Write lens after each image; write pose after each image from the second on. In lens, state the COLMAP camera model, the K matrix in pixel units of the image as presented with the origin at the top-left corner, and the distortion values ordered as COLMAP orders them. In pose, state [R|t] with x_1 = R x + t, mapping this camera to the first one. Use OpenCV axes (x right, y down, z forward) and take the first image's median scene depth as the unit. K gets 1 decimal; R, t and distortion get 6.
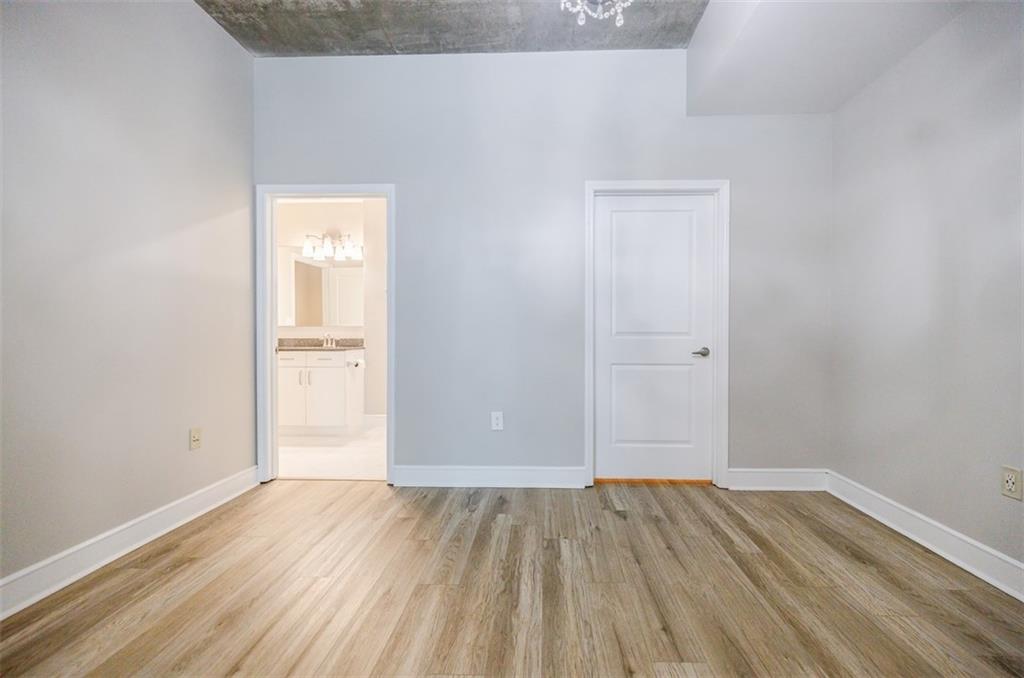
lens RADIAL K [[445.9, 0, 542.9], [0, 445.9, 333.7], [0, 0, 1]] dist [0.006513, -0.000106]
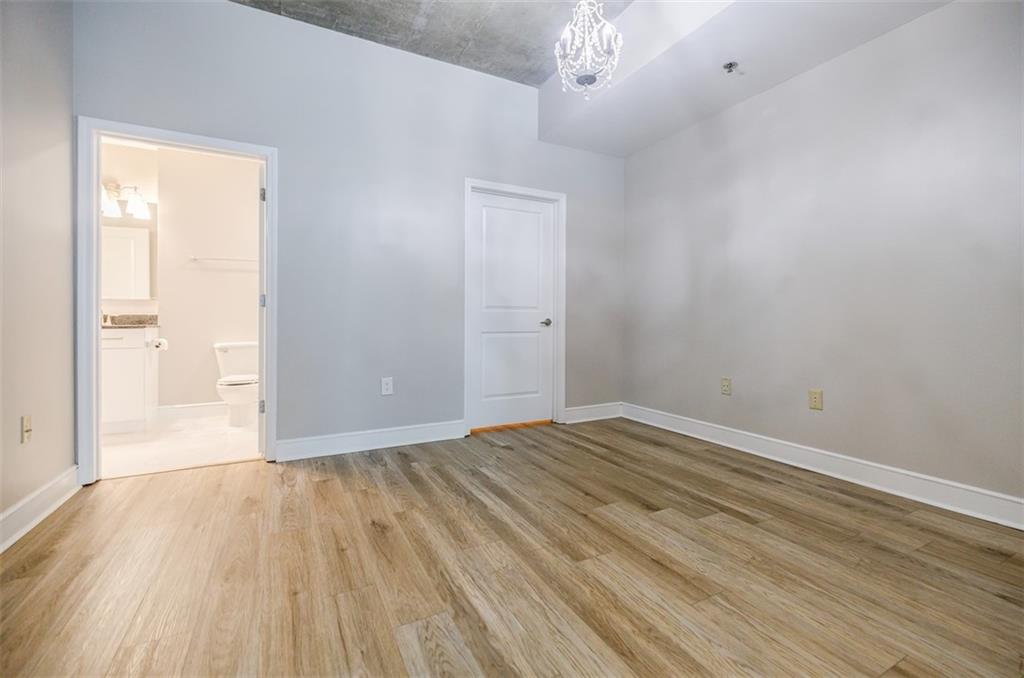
lens RADIAL K [[445.9, 0, 534.6], [0, 445.9, 322.0], [0, 0, 1]] dist [0.006513, -0.000106]
pose [[0.863878, -0.002864, 0.503694, -0.406686], [0.002877, 0.999996, 0.000753, 0.048318], [-0.503693, 0.000798, 0.863882, -0.136461]]
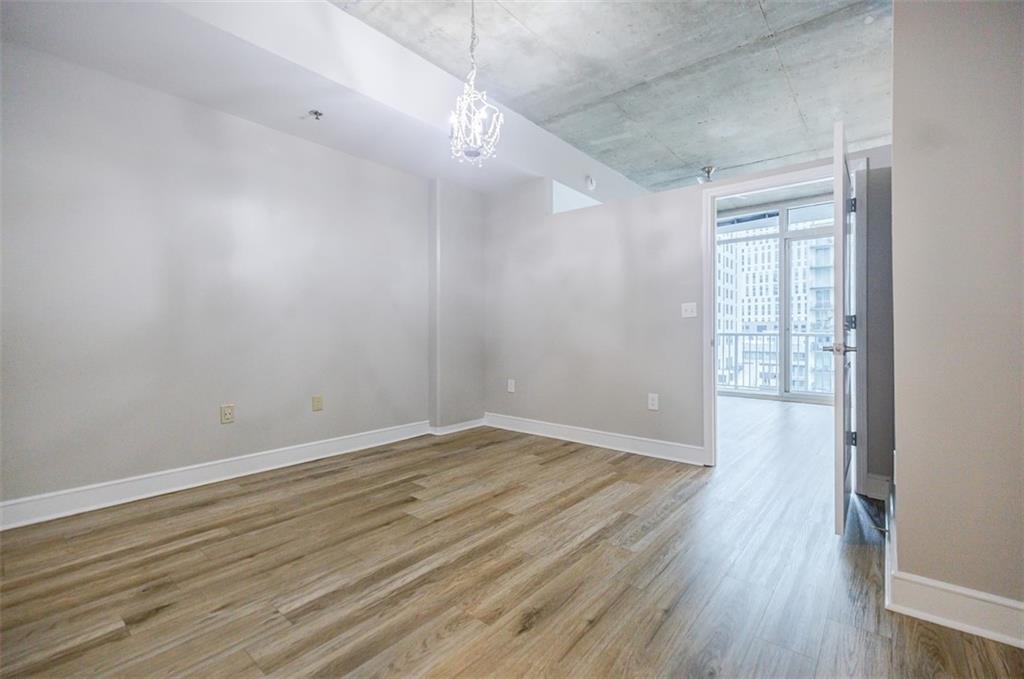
lens RADIAL K [[442.3, 0, 509.3], [0, 442.3, 331.9], [0, 0, 1]] dist [0.001869, 0.000608]
pose [[-0.774350, 0.001677, 0.632755, -0.609208], [0.001547, 0.999999, -0.000757, 0.019796], [-0.632755, 0.000393, -0.774352, 1.189801]]
